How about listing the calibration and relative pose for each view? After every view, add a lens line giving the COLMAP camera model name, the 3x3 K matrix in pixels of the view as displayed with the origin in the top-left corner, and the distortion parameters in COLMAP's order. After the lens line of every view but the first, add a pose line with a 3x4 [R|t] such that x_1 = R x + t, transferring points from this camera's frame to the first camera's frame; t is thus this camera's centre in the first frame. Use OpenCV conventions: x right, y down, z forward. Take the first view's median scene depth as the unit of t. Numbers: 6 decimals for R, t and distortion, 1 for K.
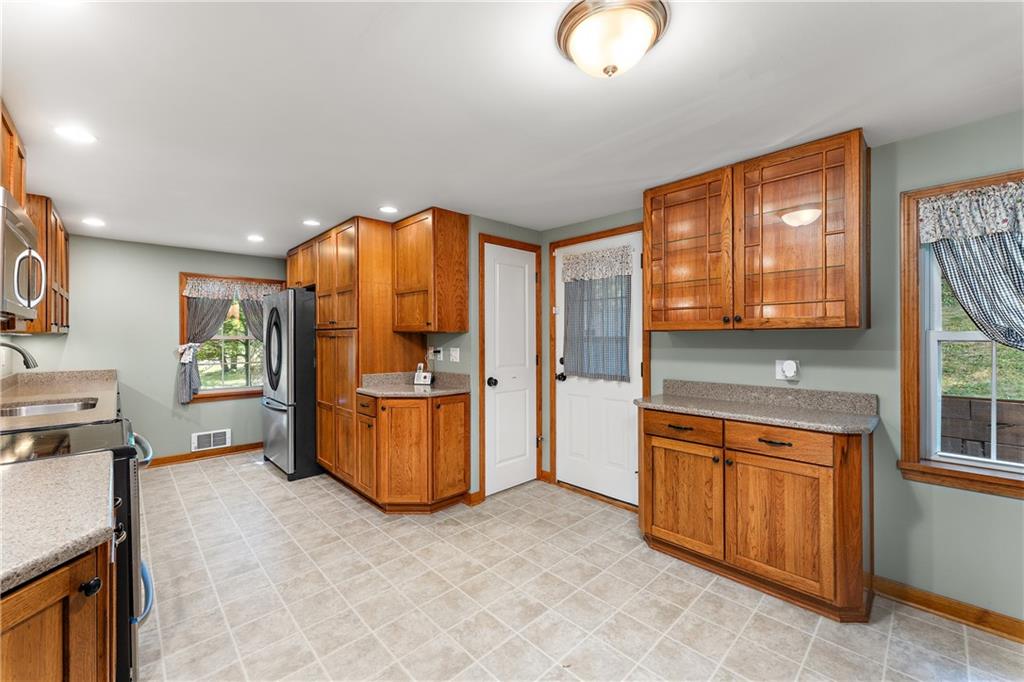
lens RADIAL K [[409.7, 0, 508.8], [0, 409.7, 337.1], [0, 0, 1]] dist [0.002489, -0.000270]
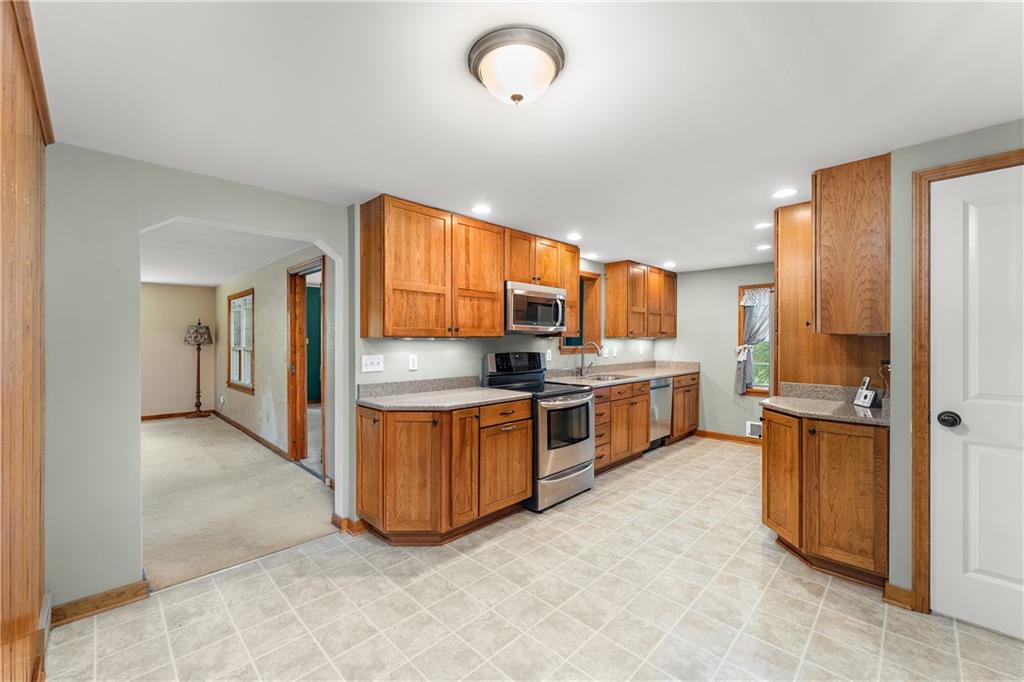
lens RADIAL K [[409.7, 0, 508.8], [0, 409.7, 340.1], [0, 0, 1]] dist [0.002489, -0.000270]
pose [[0.029570, 0.004309, -0.999553, 0.542446], [-0.001968, 0.999989, 0.004253, -0.003312], [0.999561, 0.001841, 0.029578, 0.385369]]
